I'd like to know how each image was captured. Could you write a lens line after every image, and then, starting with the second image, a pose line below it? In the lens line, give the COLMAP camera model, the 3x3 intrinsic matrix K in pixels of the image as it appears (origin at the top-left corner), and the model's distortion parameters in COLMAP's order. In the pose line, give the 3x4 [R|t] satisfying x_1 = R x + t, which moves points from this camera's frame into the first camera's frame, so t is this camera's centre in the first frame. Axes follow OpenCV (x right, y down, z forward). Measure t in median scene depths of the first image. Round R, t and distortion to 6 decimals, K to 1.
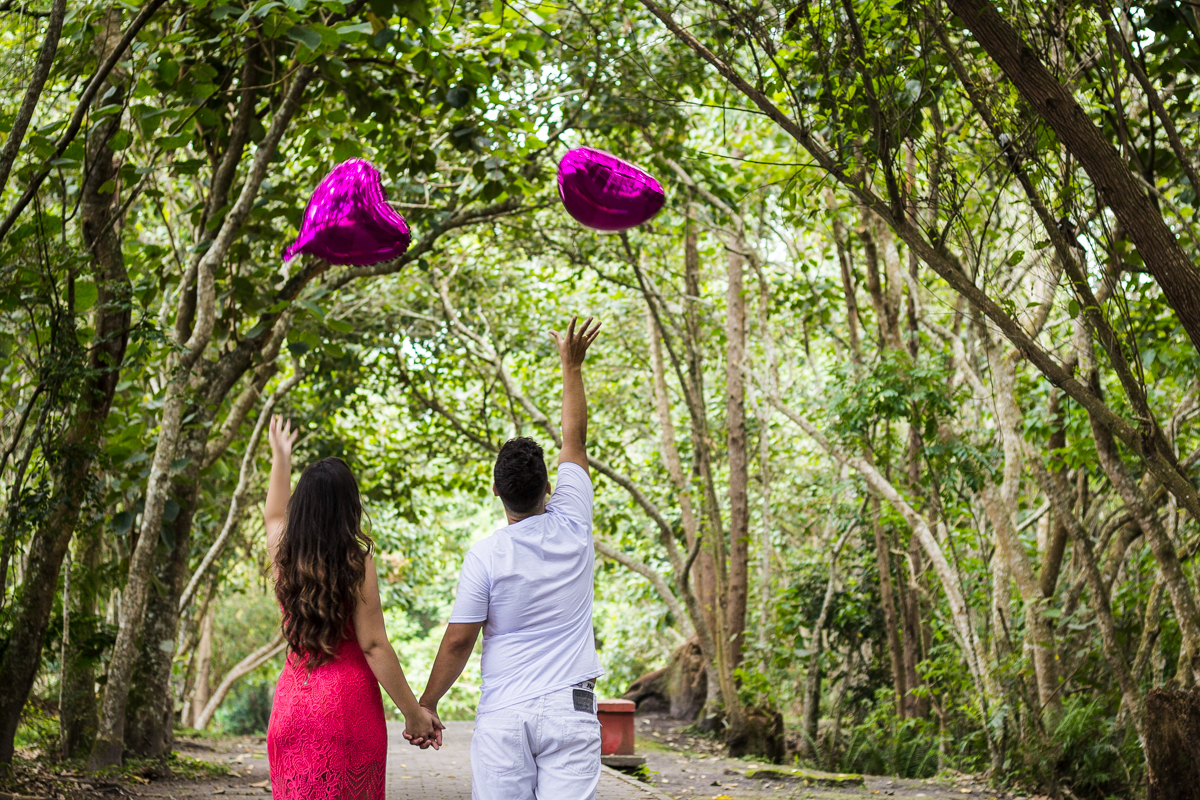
lens RADIAL K [[2729.9, 0, 600.0], [0, 2729.9, 400.0], [0, 0, 1]] dist [0.006593, 0.126949]
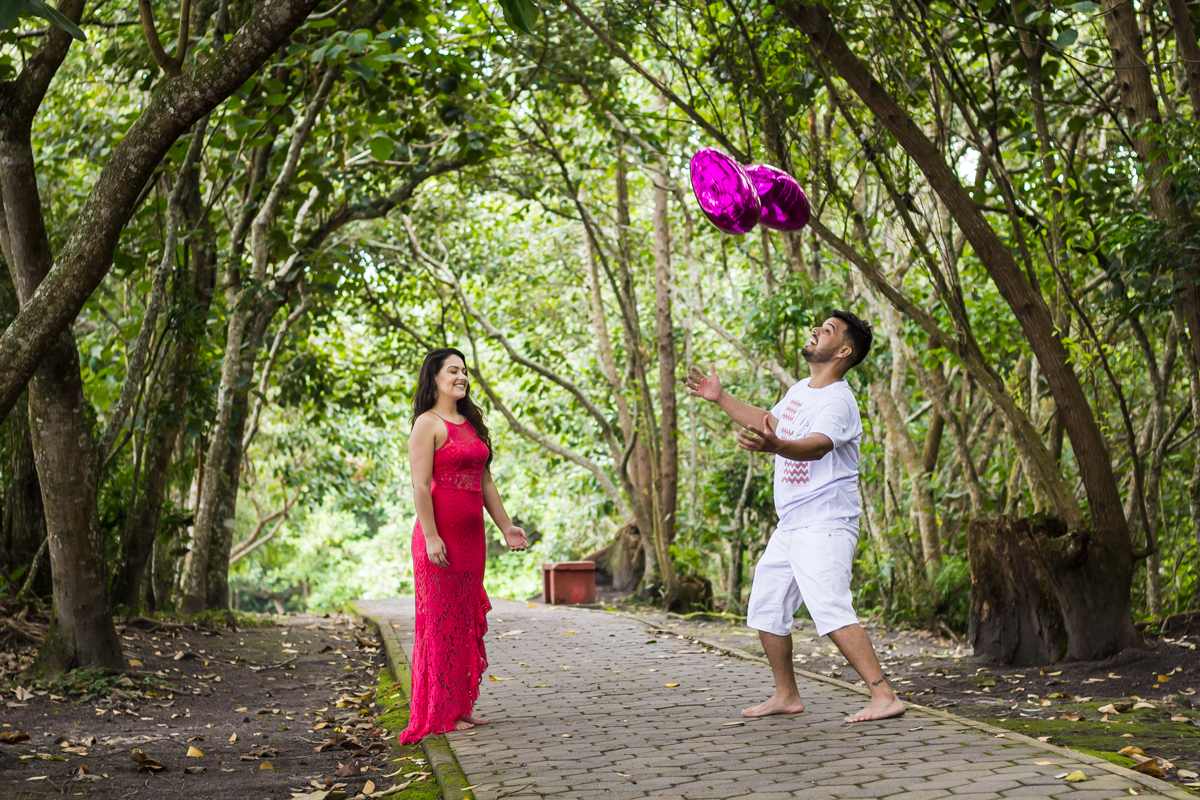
lens RADIAL K [[2736.5, 0, 600.0], [0, 2736.5, 400.0], [0, 0, 1]] dist [-0.022120, 0.360729]
pose [[0.999233, -0.025296, 0.029891, -0.013469], [0.024240, 0.999087, 0.035188, -0.004662], [-0.030754, -0.034437, 0.998934, -0.161578]]
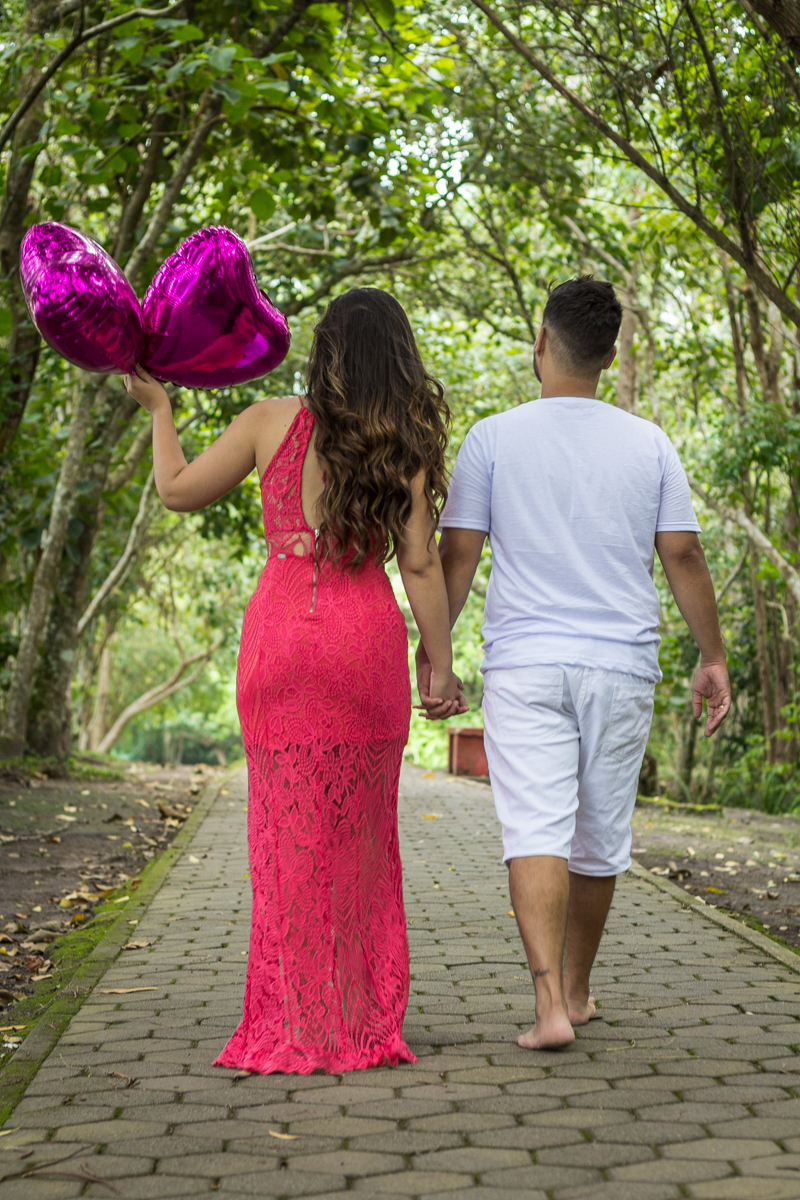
lens RADIAL K [[2736.5, 0, 400.0], [0, 2736.5, 600.0], [0, 0, 1]] dist [-0.022120, 0.360729]
pose [[0.998769, 0.033312, -0.036741, 0.005682], [-0.031496, 0.998304, 0.048951, 0.007118], [0.038309, -0.047733, 0.998125, -0.035445]]
